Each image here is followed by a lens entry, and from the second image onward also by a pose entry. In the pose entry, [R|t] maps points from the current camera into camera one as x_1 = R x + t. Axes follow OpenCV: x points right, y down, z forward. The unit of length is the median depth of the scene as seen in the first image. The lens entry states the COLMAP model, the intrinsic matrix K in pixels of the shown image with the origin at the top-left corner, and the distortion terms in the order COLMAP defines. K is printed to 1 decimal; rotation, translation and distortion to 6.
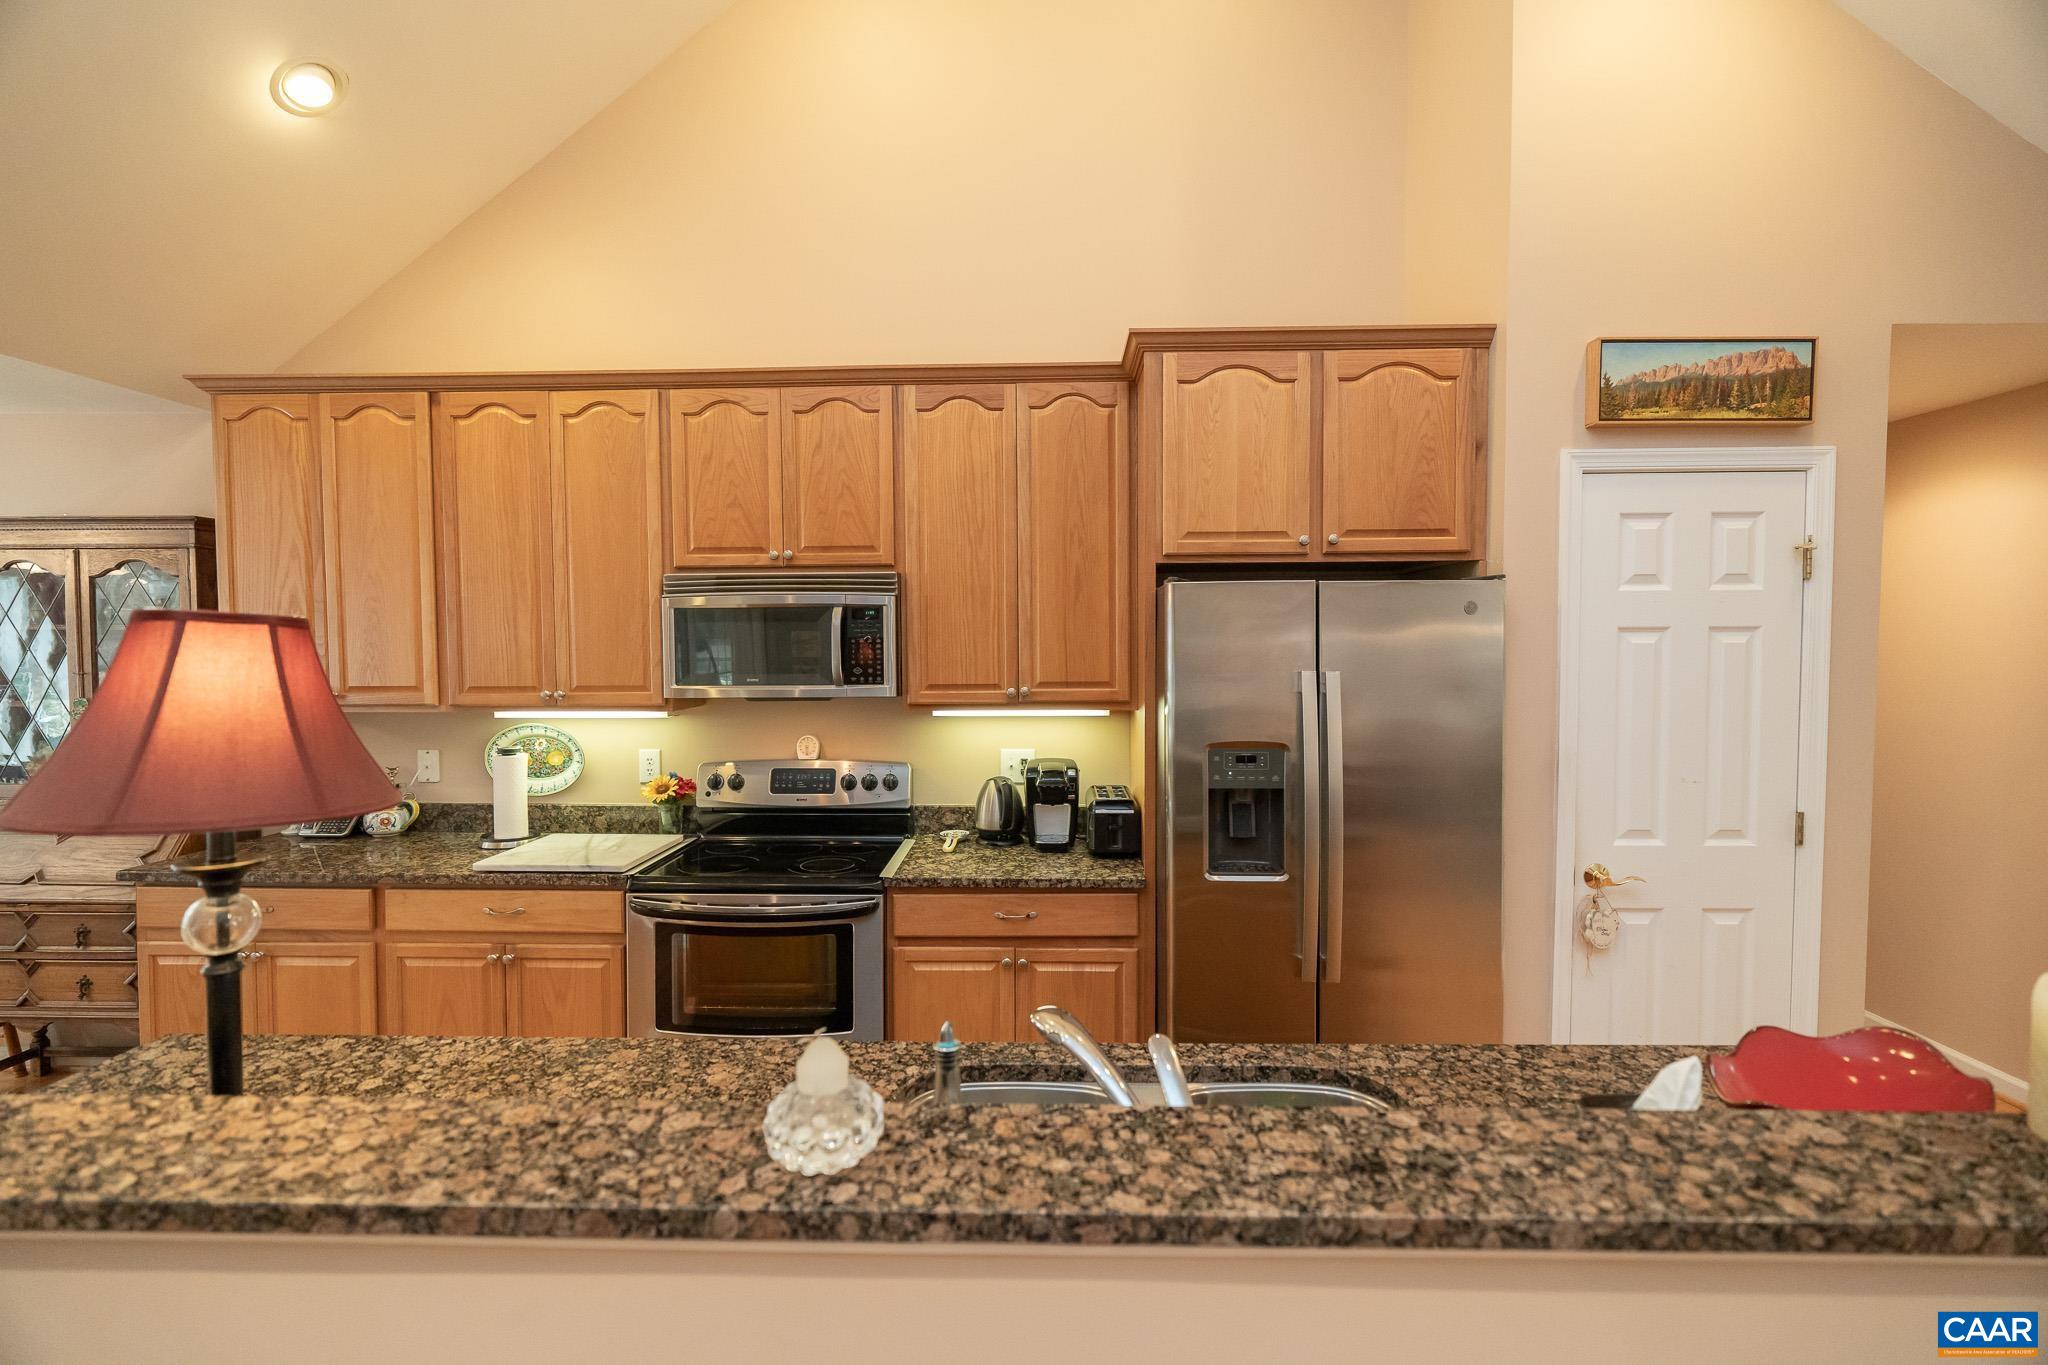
lens RADIAL K [[919.3, 0, 1026.0], [0, 919.3, 695.9], [0, 0, 1]] dist [-0.007502, 0.002331]
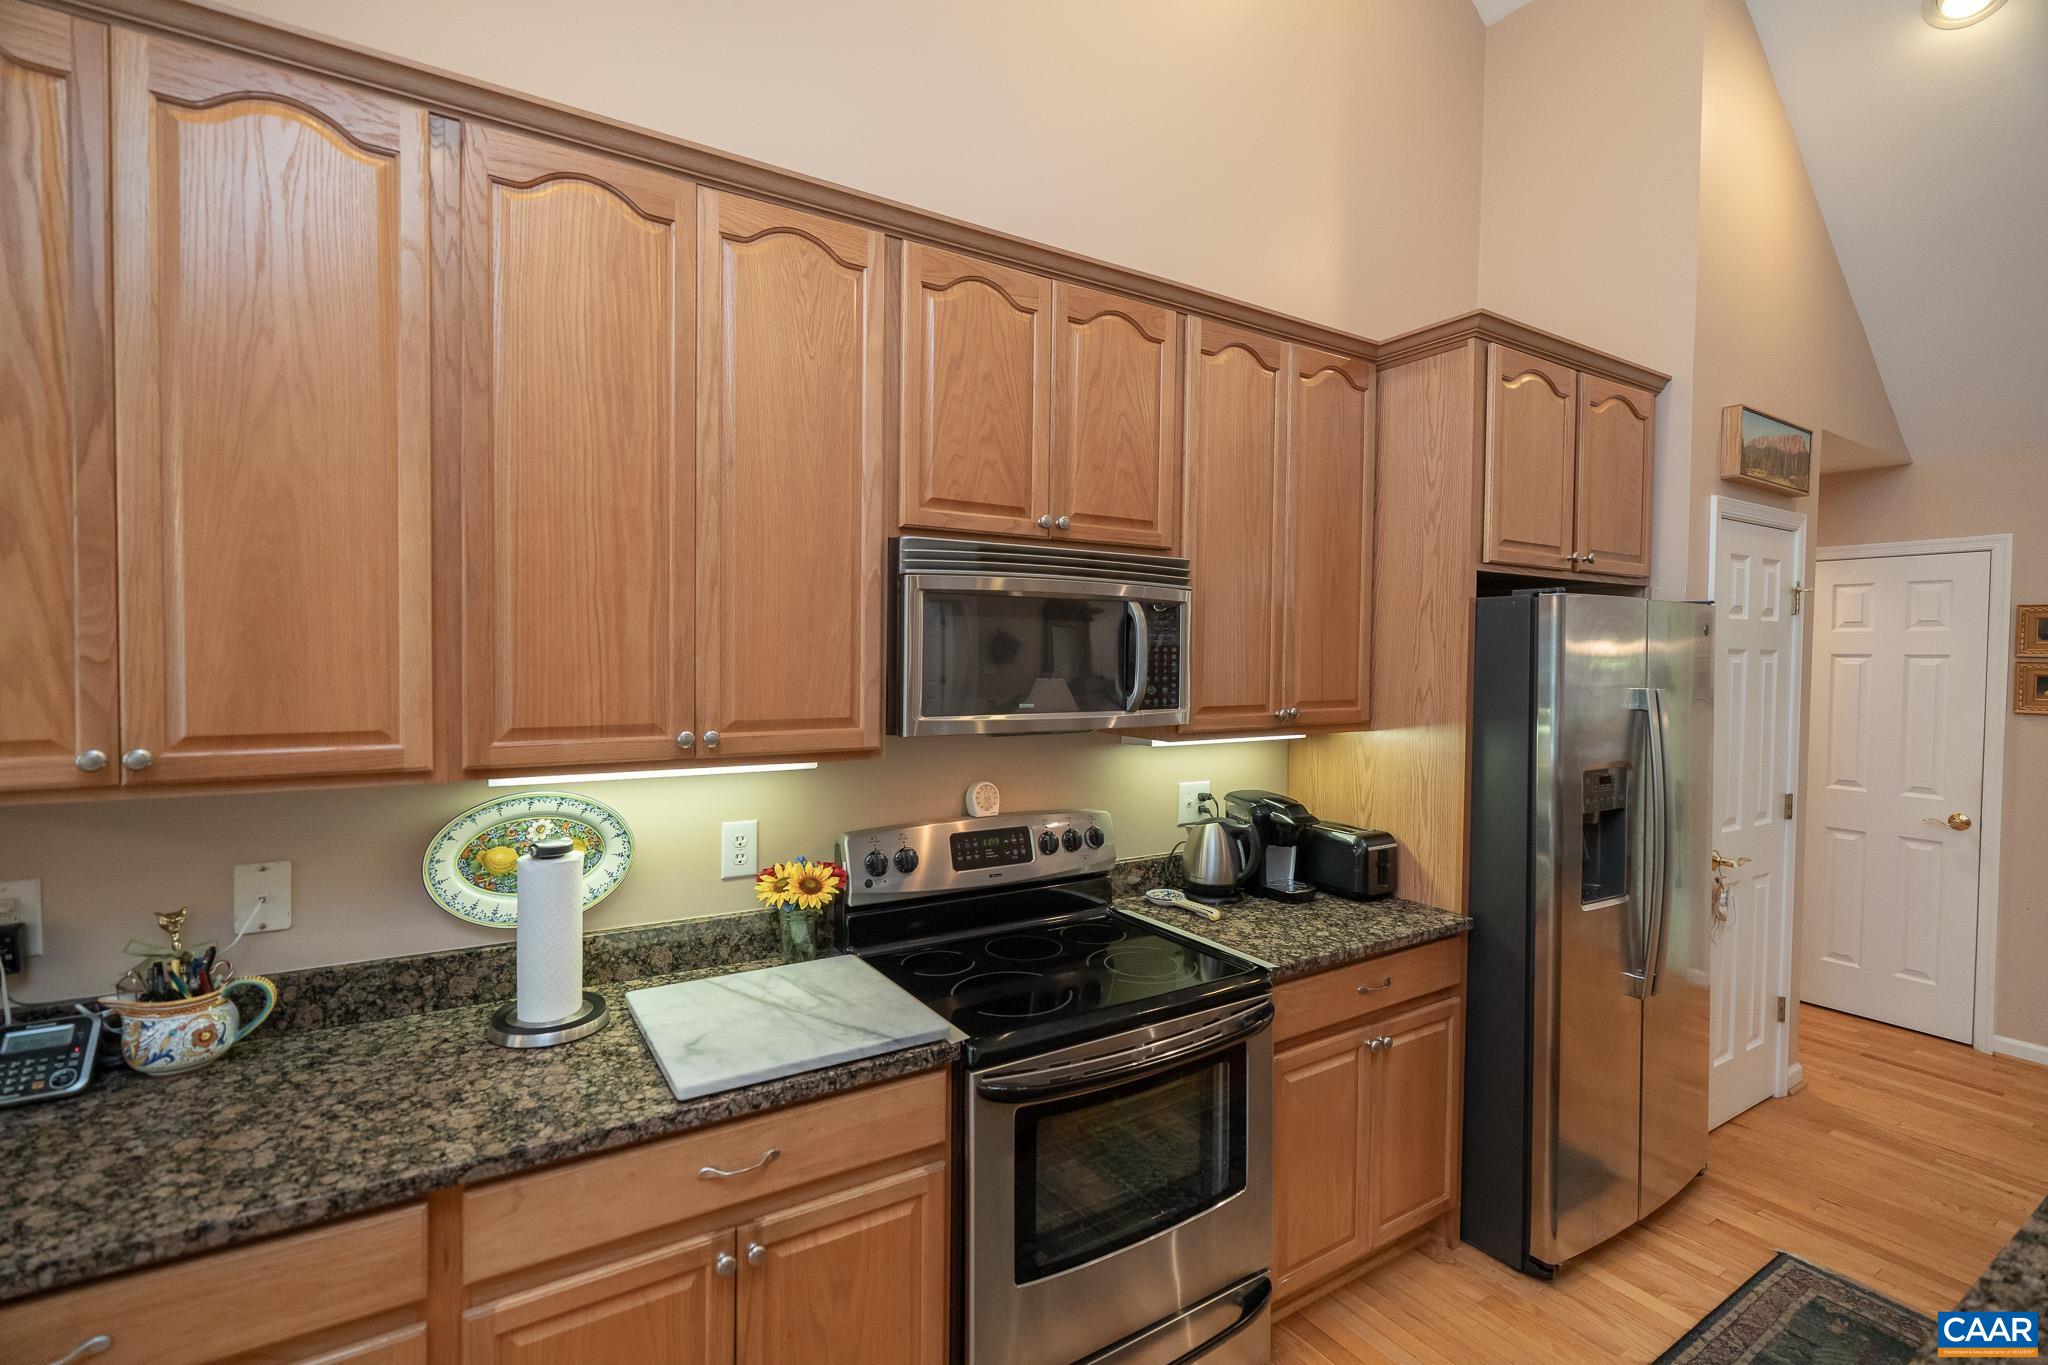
lens RADIAL K [[919.3, 0, 1043.2], [0, 919.3, 688.7], [0, 0, 1]] dist [-0.007502, 0.002331]
pose [[0.835303, -0.007719, 0.549736, -0.649475], [0.016497, 0.999803, -0.011029, -0.021610], [-0.549542, 0.018282, 0.835266, 0.432407]]
